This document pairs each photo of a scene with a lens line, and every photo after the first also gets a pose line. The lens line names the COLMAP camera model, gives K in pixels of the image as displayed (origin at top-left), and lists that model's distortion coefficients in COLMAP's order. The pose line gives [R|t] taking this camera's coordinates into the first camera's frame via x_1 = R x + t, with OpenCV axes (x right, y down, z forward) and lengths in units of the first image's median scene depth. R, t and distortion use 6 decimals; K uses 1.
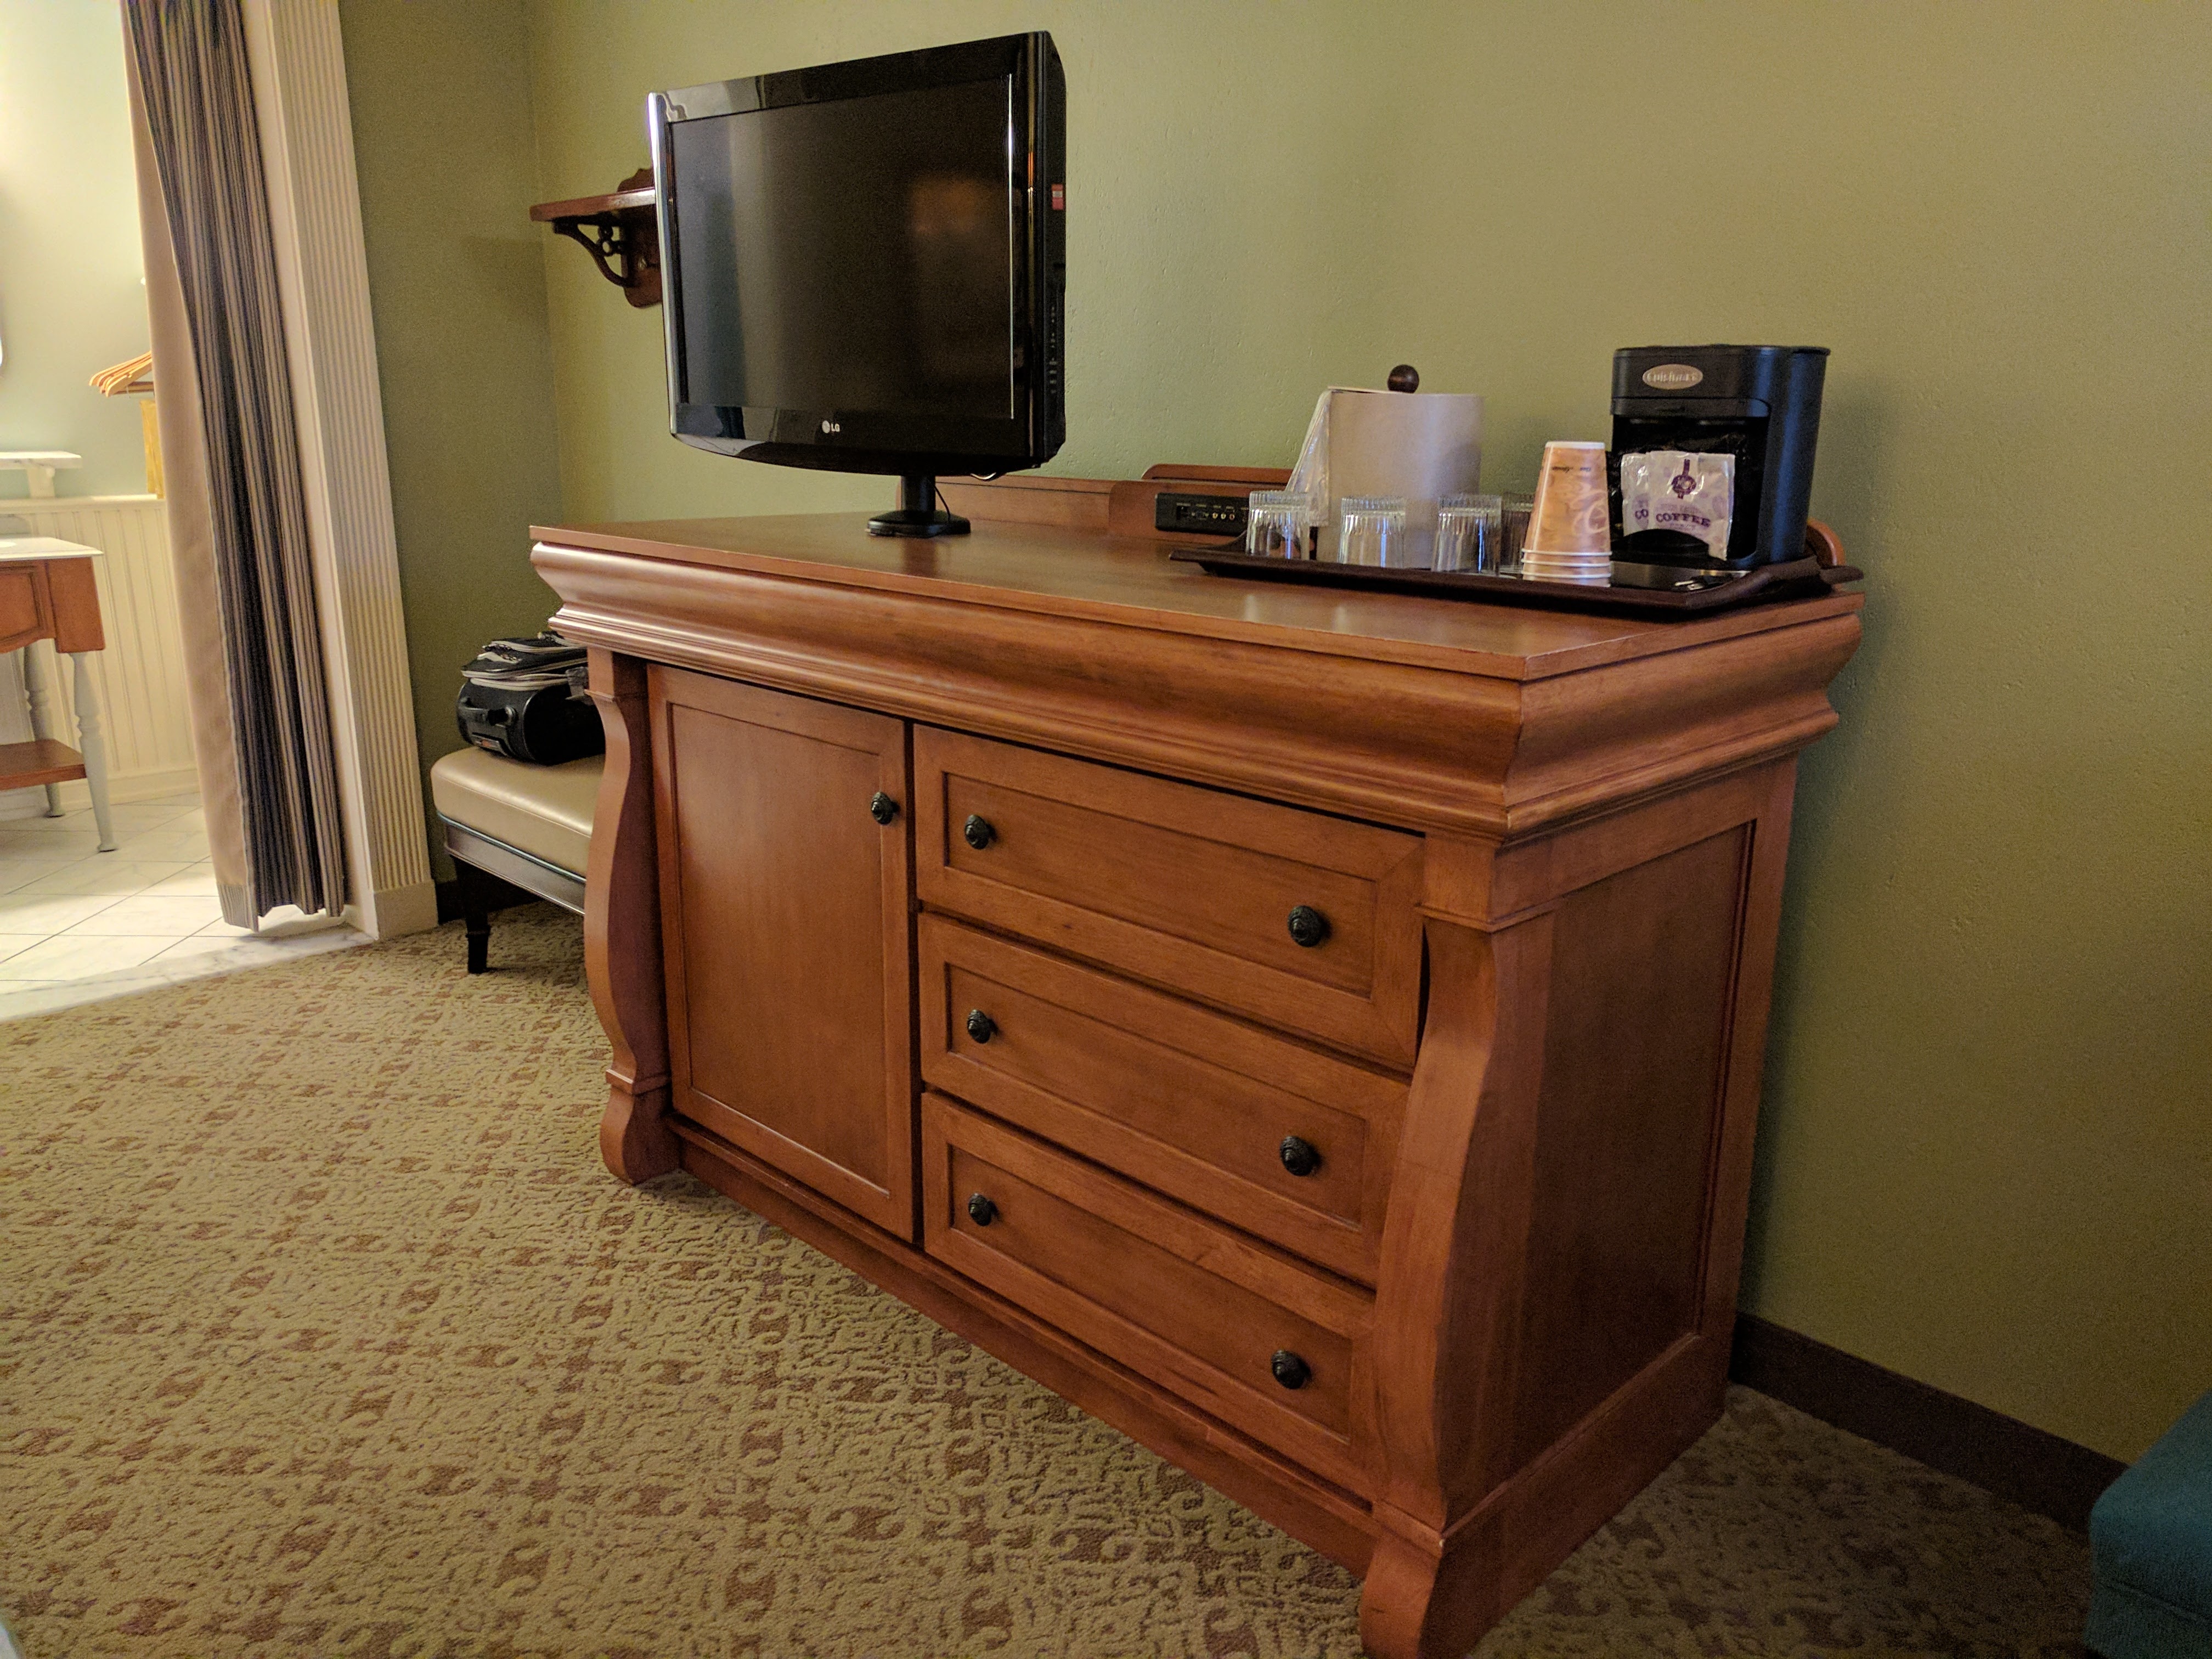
lens RADIAL K [[1671.8, 0, 1106.0], [0, 1671.8, 829.5], [0, 0, 1]] dist [0.003640, 0.017702]
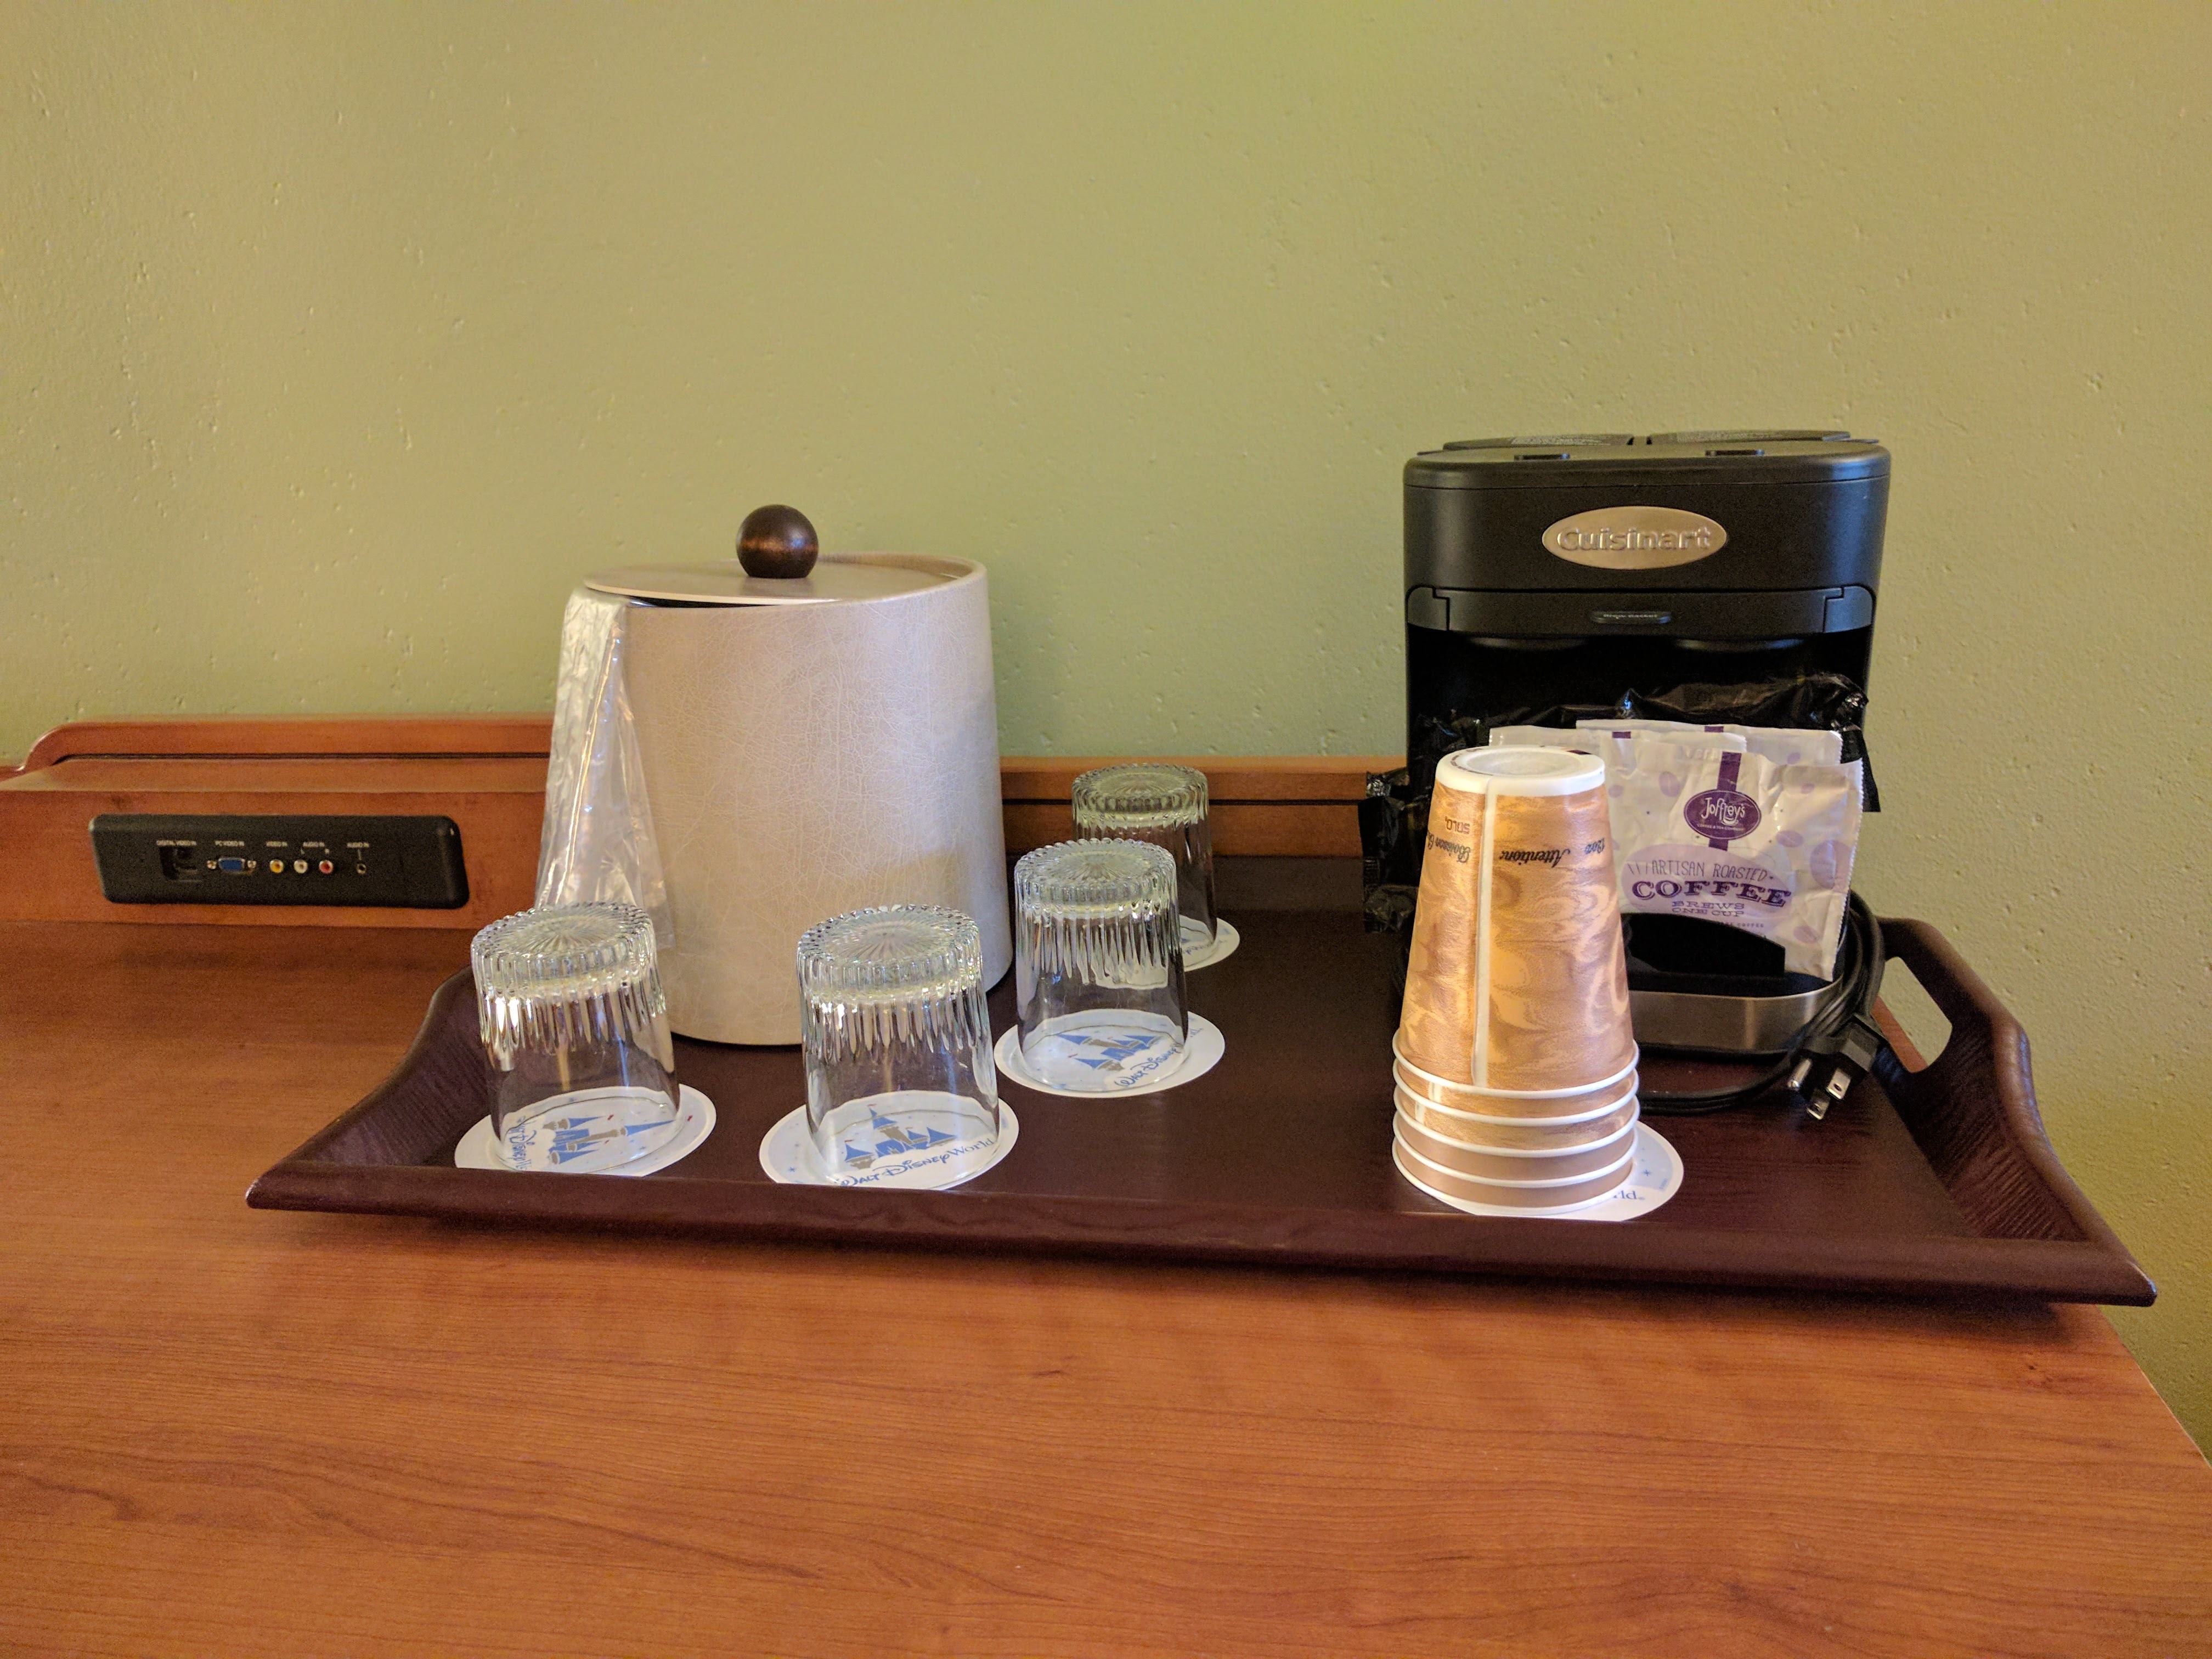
lens RADIAL K [[1671.8, 0, 1106.0], [0, 1671.8, 829.5], [0, 0, 1]] dist [0.003640, 0.017702]
pose [[0.818376, -0.209518, 0.535128, 0.014162], [0.196495, 0.977066, 0.082048, -0.196135], [-0.540046, 0.038003, 0.840777, 0.560364]]
